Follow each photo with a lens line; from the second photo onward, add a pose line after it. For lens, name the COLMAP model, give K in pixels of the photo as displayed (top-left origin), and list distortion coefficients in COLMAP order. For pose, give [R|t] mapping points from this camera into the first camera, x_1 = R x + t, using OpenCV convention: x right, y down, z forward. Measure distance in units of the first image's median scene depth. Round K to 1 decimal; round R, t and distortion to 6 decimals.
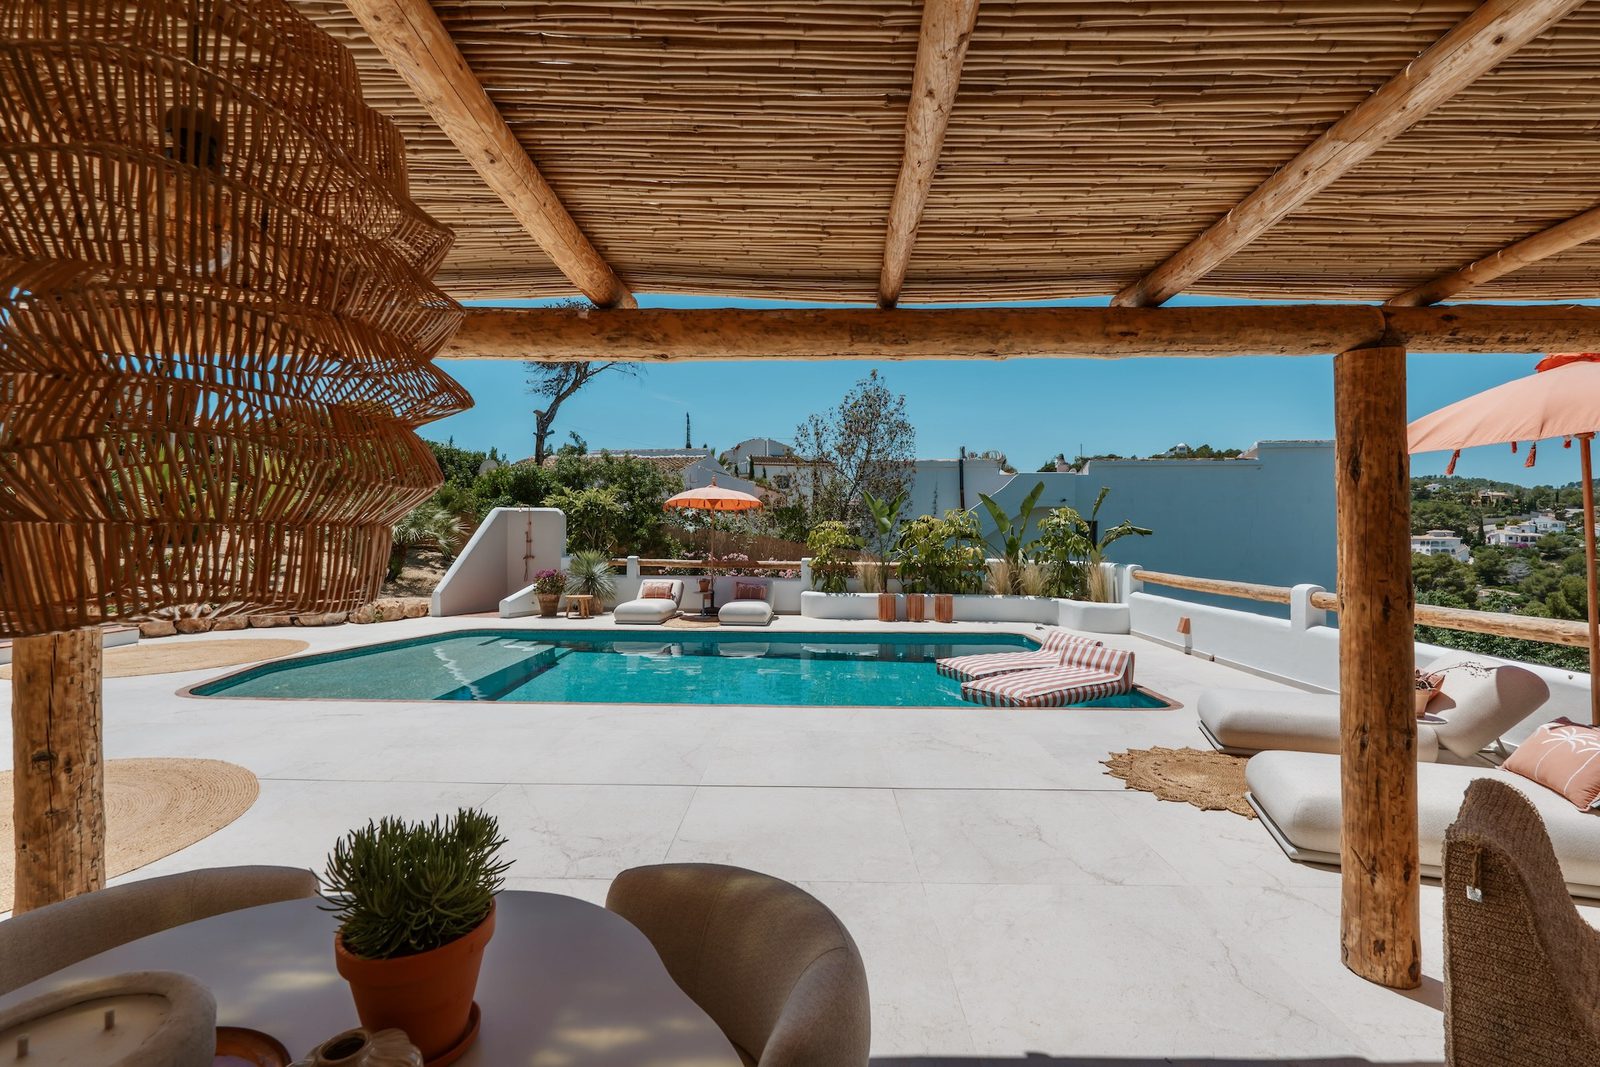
lens RADIAL K [[707.8, 0, 805.3], [0, 707.8, 532.9], [0, 0, 1]] dist [-0.000035, -0.000001]
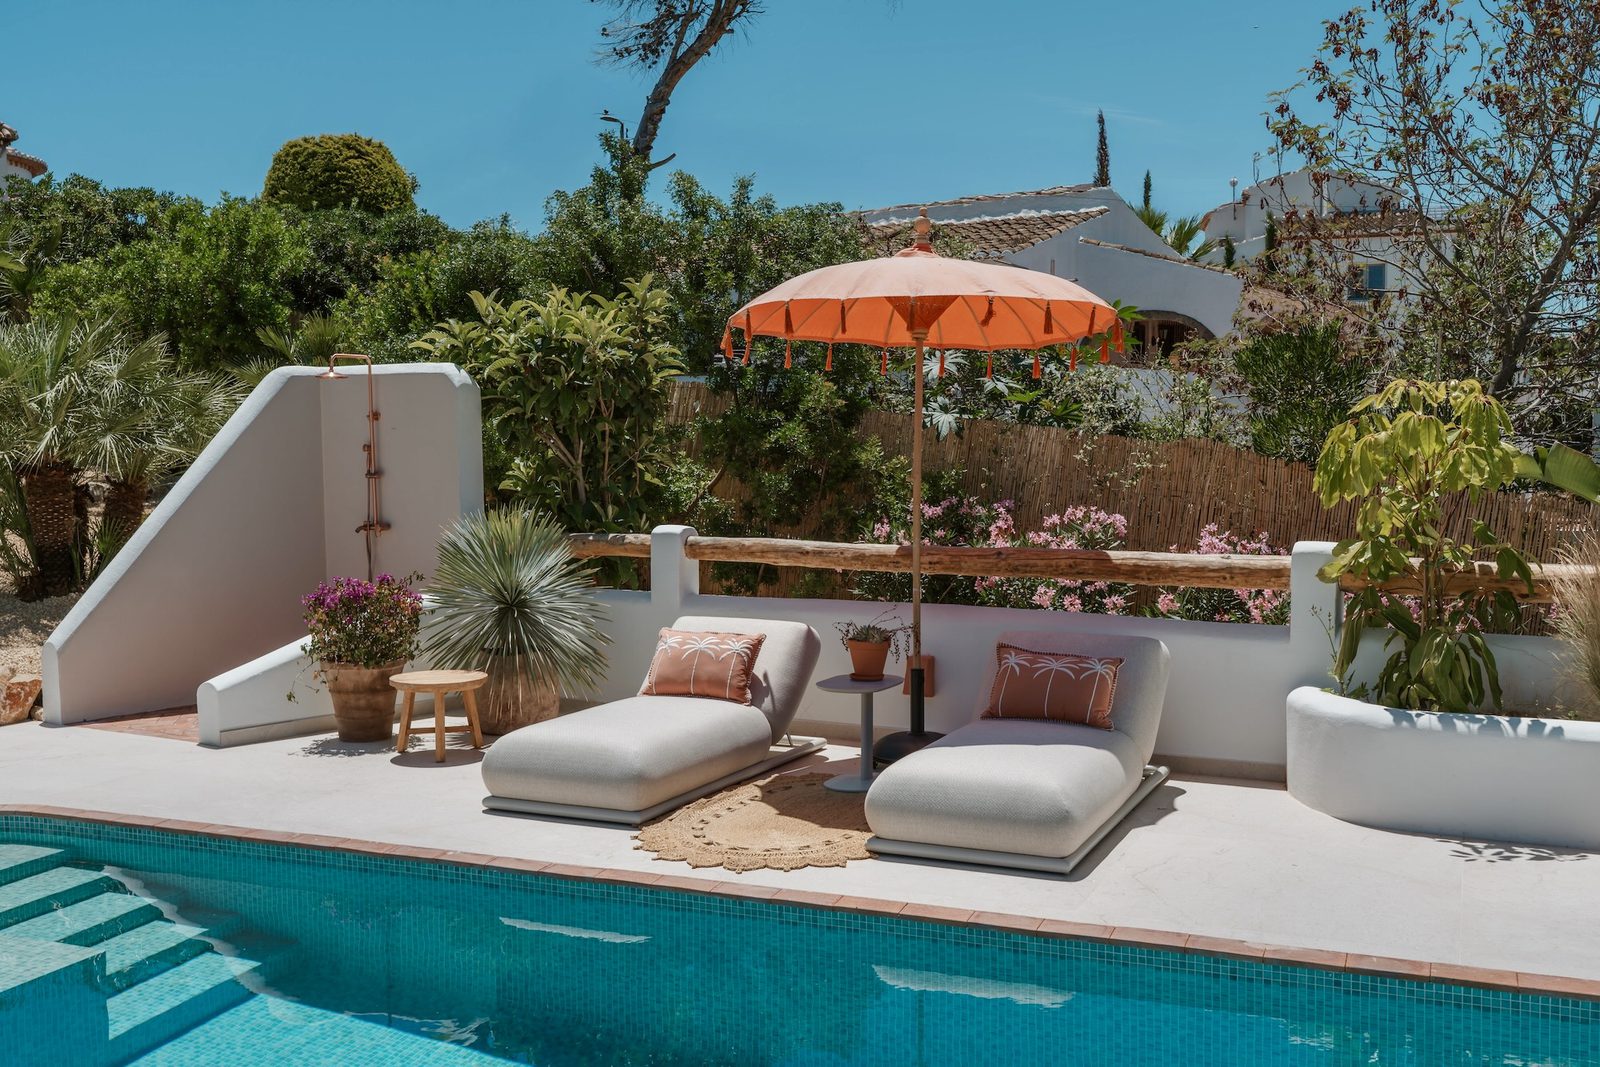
lens RADIAL K [[1582.5, 0, 794.7], [0, 1582.5, 532.1], [0, 0, 1]] dist [0.021406, 0.000000]
pose [[0.923657, 0.007125, -0.383154, 0.042874], [0.018970, 0.997751, 0.064284, -0.003964], [0.382750, -0.066645, 0.921445, 0.454629]]
